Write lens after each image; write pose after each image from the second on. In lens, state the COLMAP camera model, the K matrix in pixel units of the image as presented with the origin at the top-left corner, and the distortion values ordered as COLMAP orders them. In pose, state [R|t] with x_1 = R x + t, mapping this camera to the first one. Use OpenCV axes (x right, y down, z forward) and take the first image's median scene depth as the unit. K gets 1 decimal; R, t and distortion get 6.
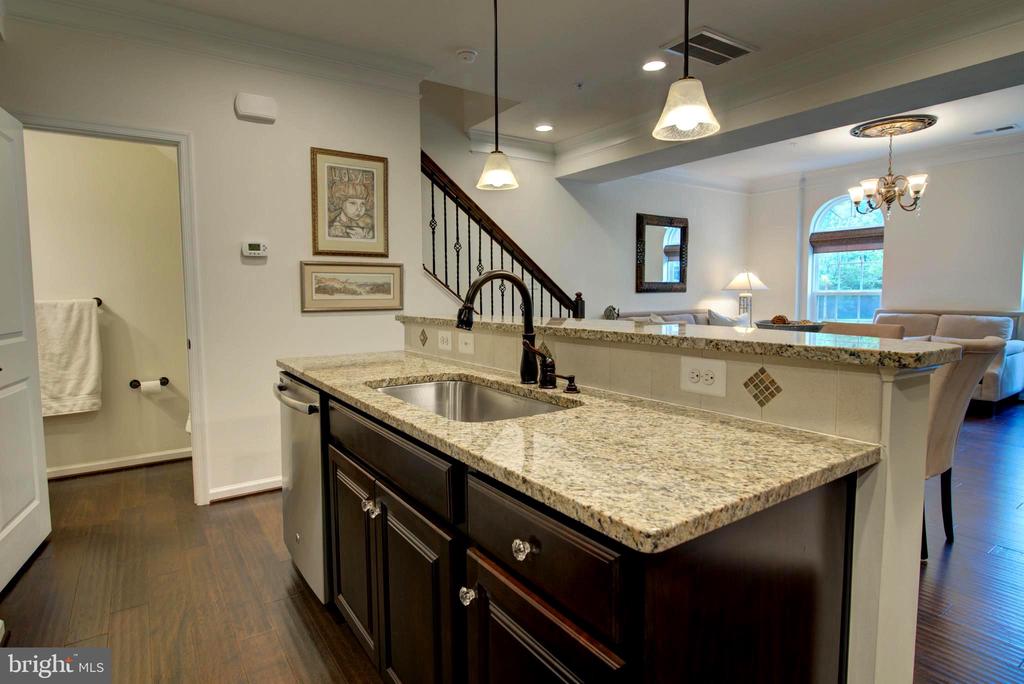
lens RADIAL K [[527.3, 0, 507.0], [0, 527.3, 328.2], [0, 0, 1]] dist [-0.002594, 0.000816]
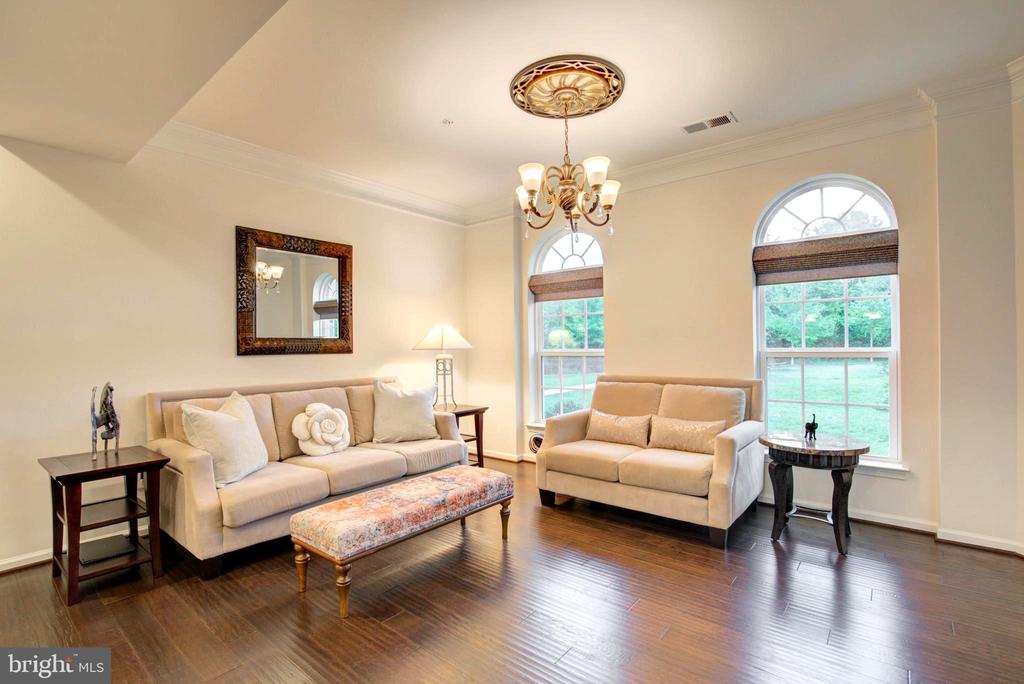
lens RADIAL K [[468.9, 0, 510.3], [0, 468.9, 349.1], [0, 0, 1]] dist [-0.014586, -0.000032]
pose [[0.959728, -0.002646, 0.280917, 0.375450], [0.020875, 0.997863, -0.061919, -0.032400], [-0.280153, 0.065289, 0.957732, 0.375494]]
